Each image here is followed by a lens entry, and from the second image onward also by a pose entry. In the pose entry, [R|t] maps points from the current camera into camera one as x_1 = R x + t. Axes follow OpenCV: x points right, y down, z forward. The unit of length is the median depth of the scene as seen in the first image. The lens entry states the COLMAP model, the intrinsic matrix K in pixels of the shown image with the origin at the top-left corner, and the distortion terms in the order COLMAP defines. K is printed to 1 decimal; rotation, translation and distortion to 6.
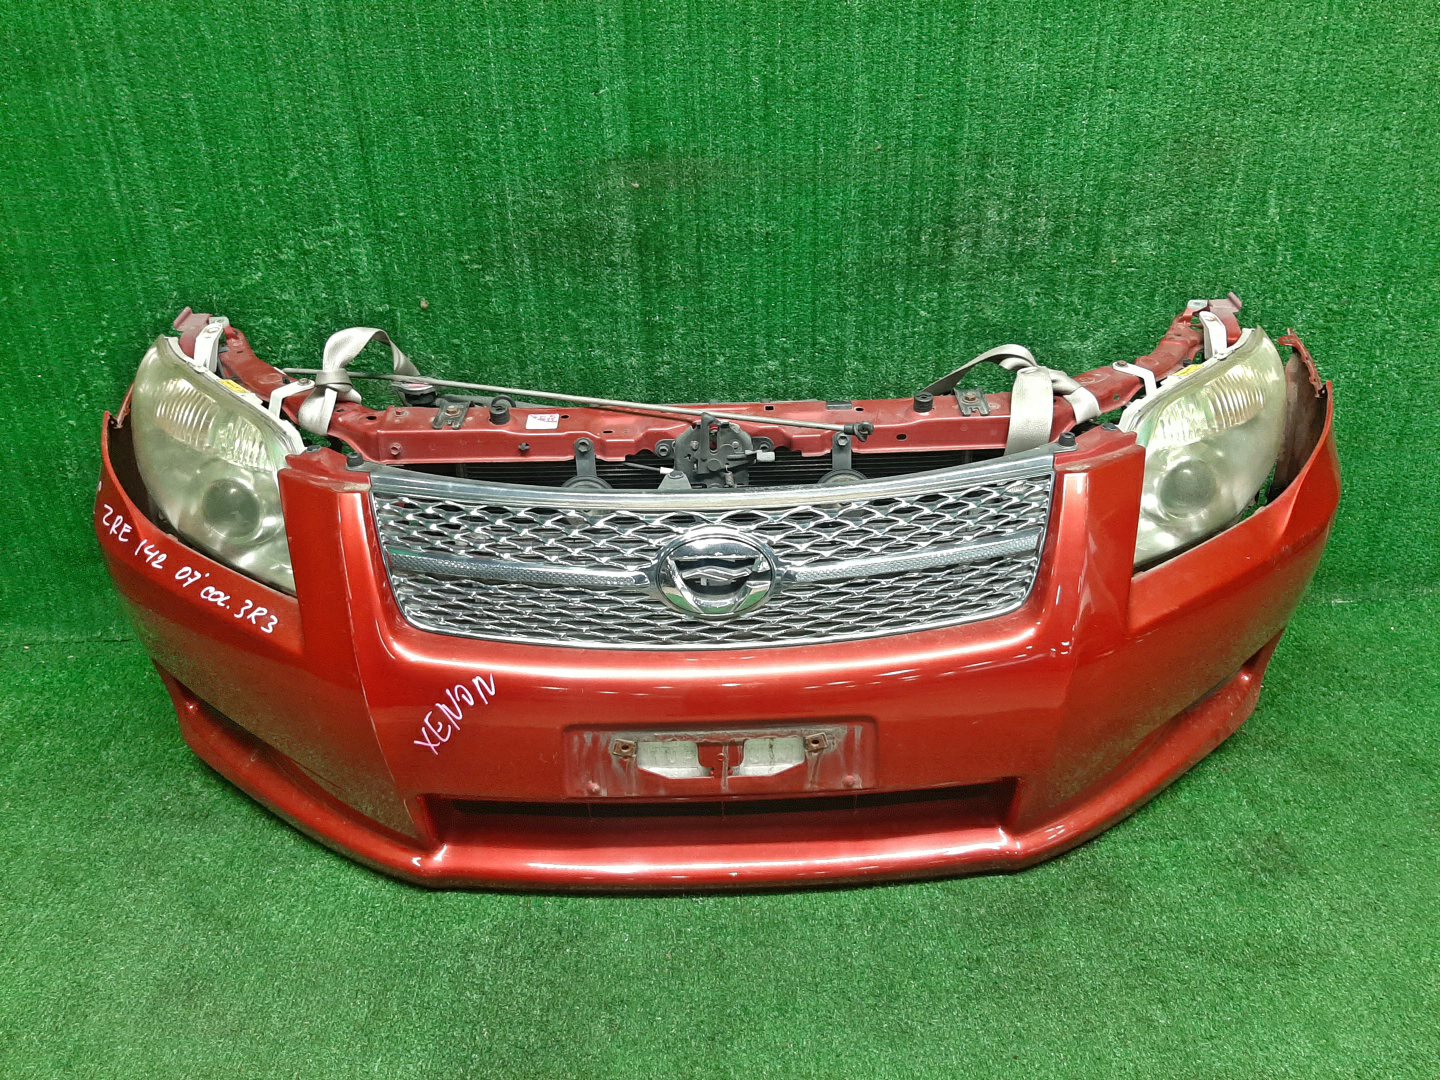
lens RADIAL K [[1117.3, 0, 720.0], [0, 1117.3, 540.0], [0, 0, 1]] dist [0.052251, -0.125031]
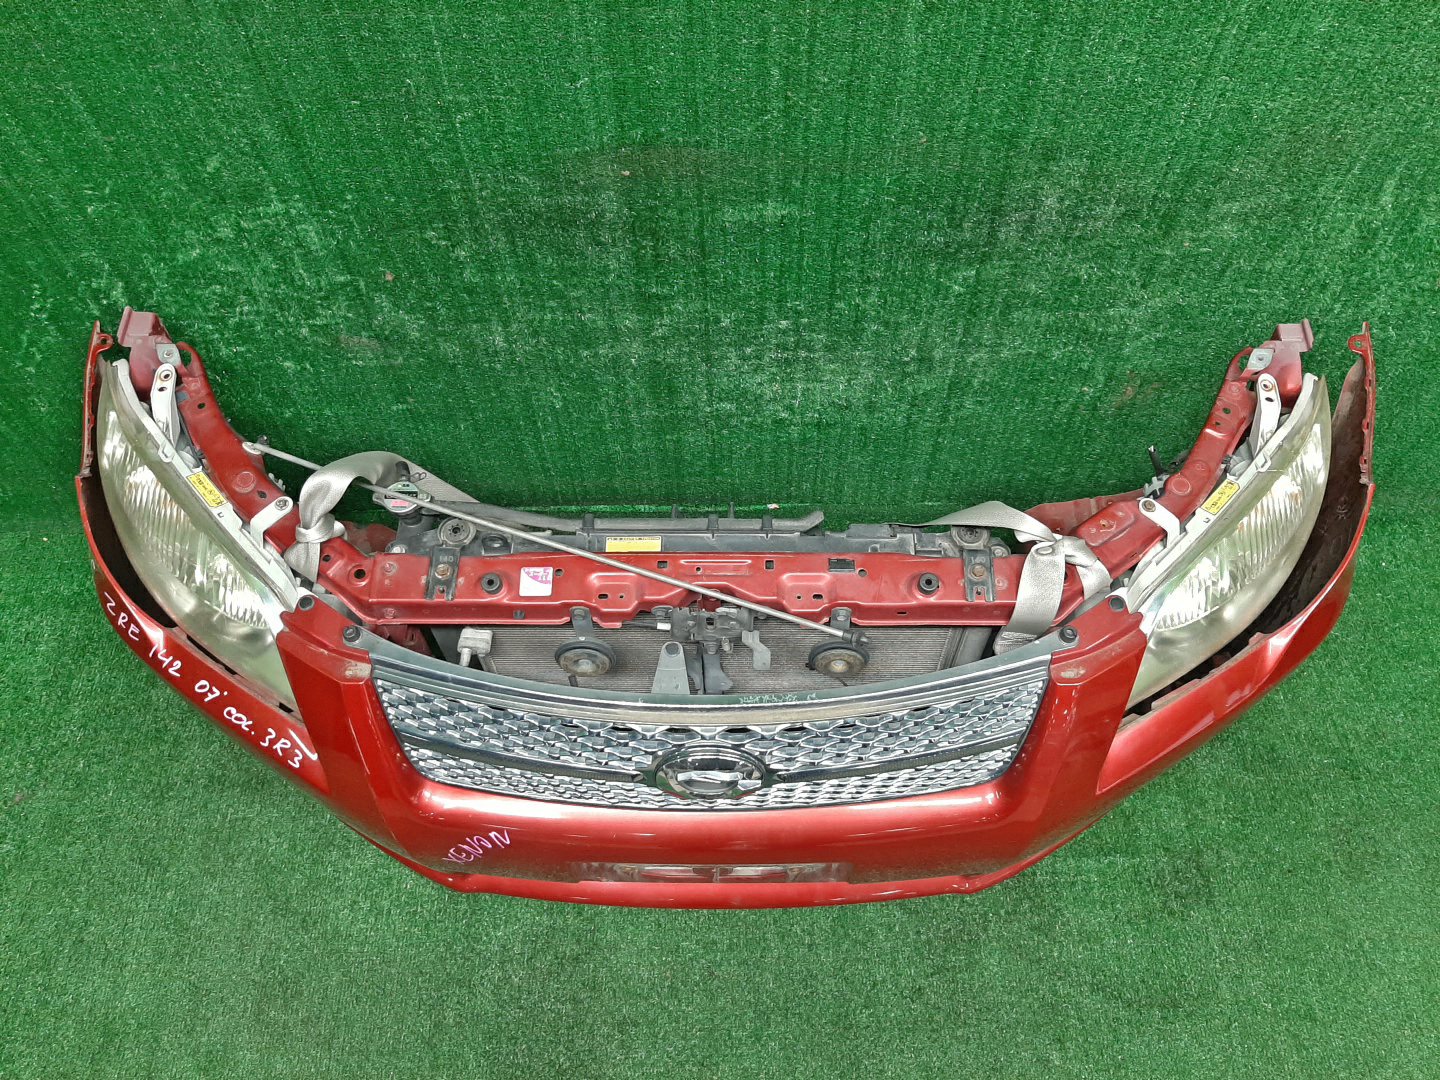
lens RADIAL K [[1122.6, 0, 720.4], [0, 1122.6, 531.2], [0, 0, 1]] dist [0.045639, -0.109714]
pose [[0.999735, 0.022375, -0.005455, 0.005216], [-0.016324, 0.855535, 0.517487, -0.521327], [0.016245, -0.517261, 0.855674, 0.150278]]
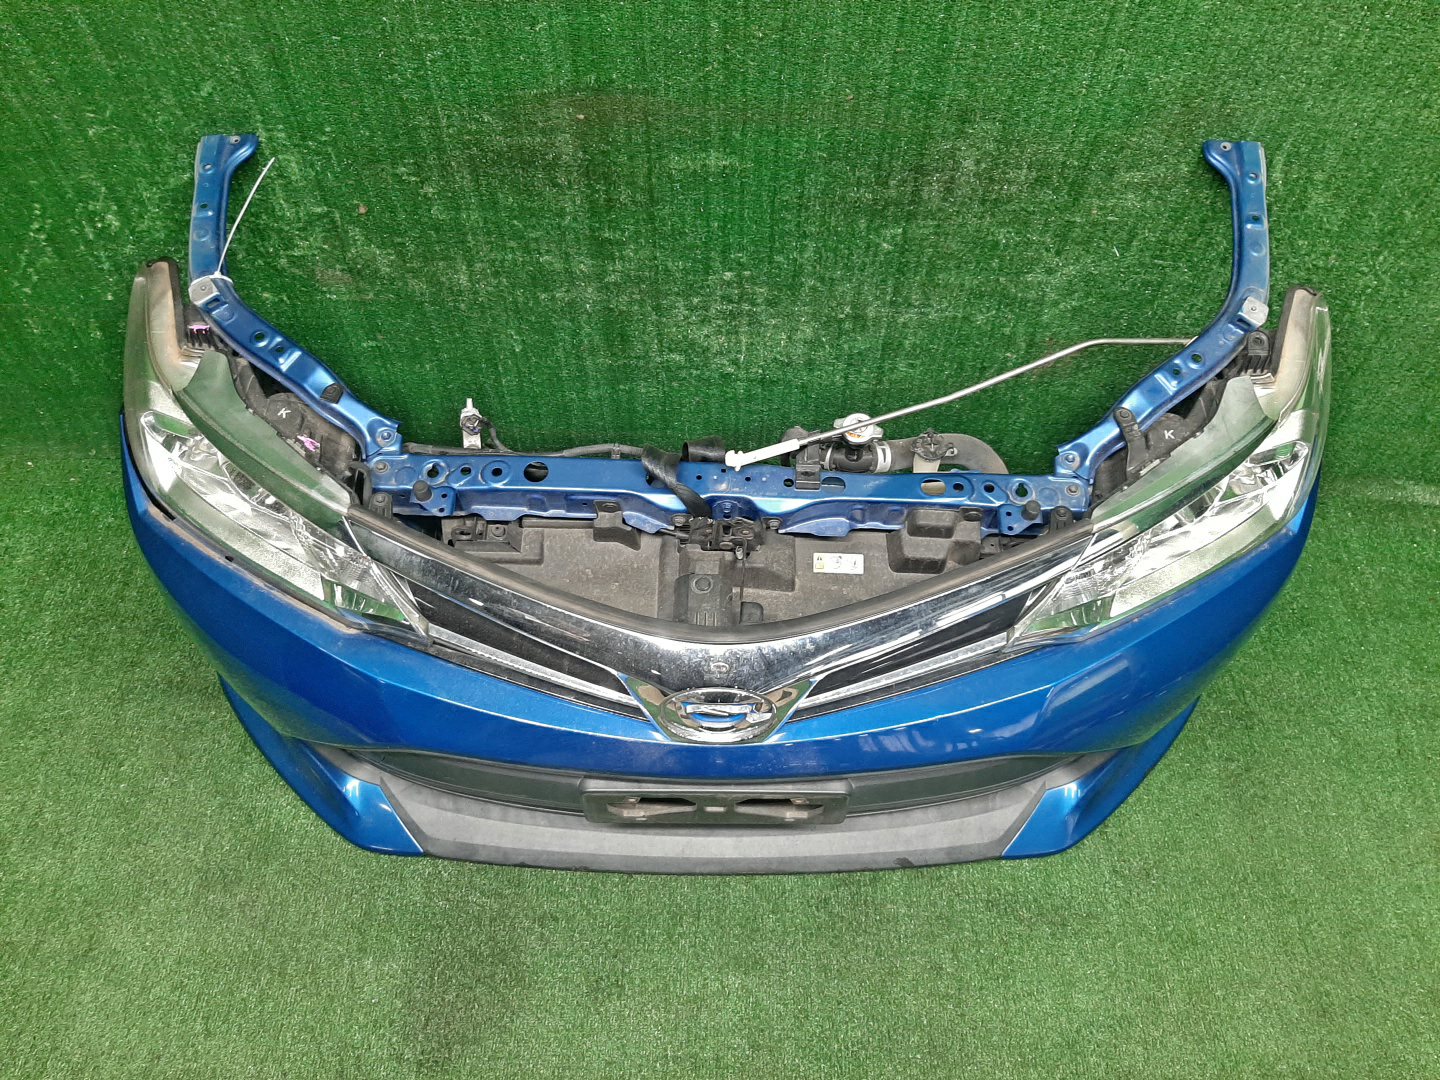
lens RADIAL K [[1122.6, 0, 720.4], [0, 1122.6, 531.2], [0, 0, 1]] dist [0.045639, -0.109714]
pose [[0.997709, 0.067637, -0.001222, 0.061857], [-0.058654, 0.873928, 0.482503, -0.469592], [0.033703, -0.481326, 0.875893, 0.040361]]
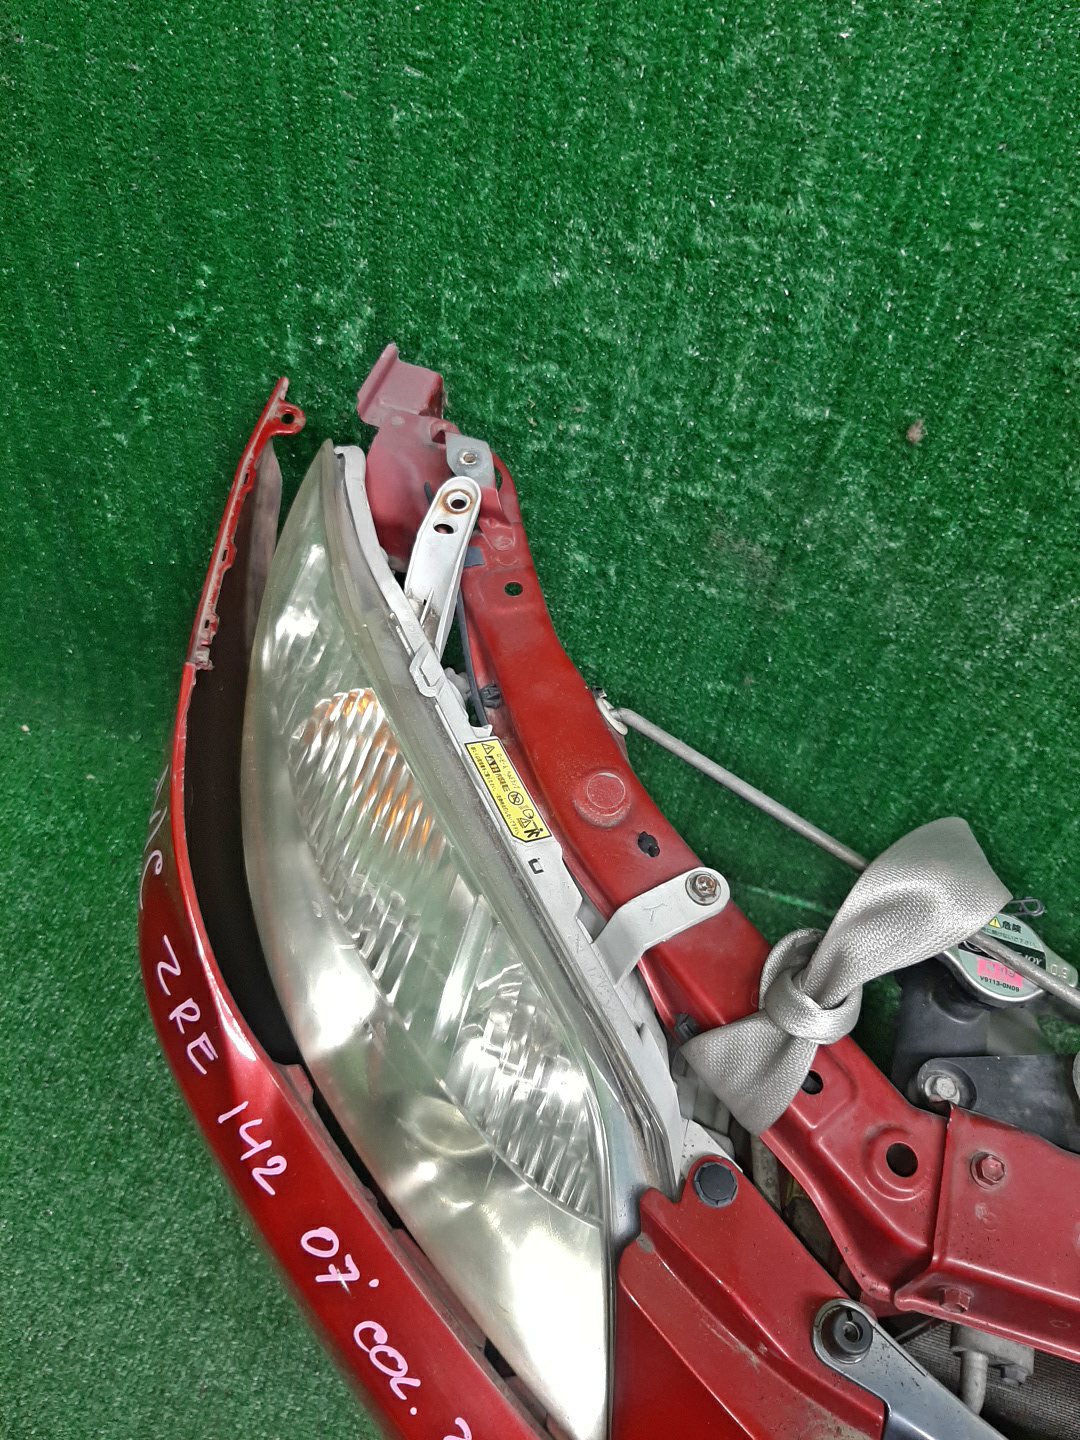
lens RADIAL K [[1186.8, 0, 539.2], [0, 1186.8, 717.7], [0, 0, 1]] dist [0.066528, -0.145761]
pose [[0.948460, 0.295385, -0.114763, -0.328858], [-0.219753, 0.873999, 0.433399, -0.288131], [0.228322, -0.385842, 0.893865, 0.560662]]
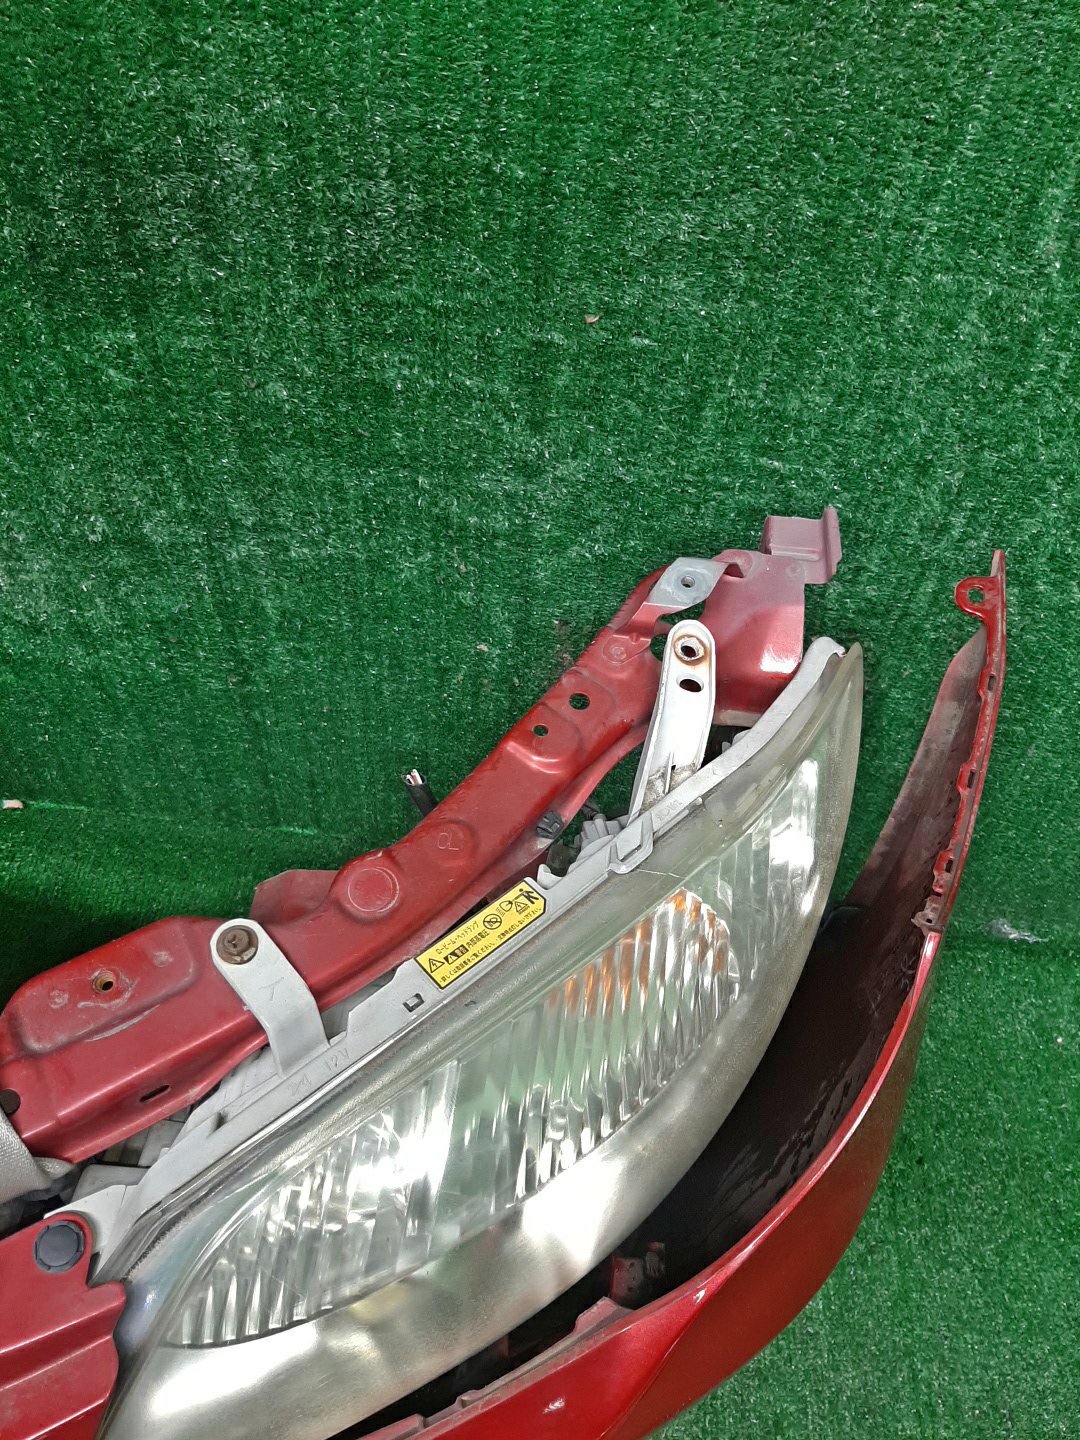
lens RADIAL K [[1122.6, 0, 540.0], [0, 1122.6, 720.0], [0, 0, 1]] dist [0.045639, -0.109714]
pose [[0.990876, 0.134648, 0.005906, 0.364066], [-0.123327, 0.888152, 0.442693, -0.305875], [0.054363, -0.439382, 0.896654, 0.630349]]
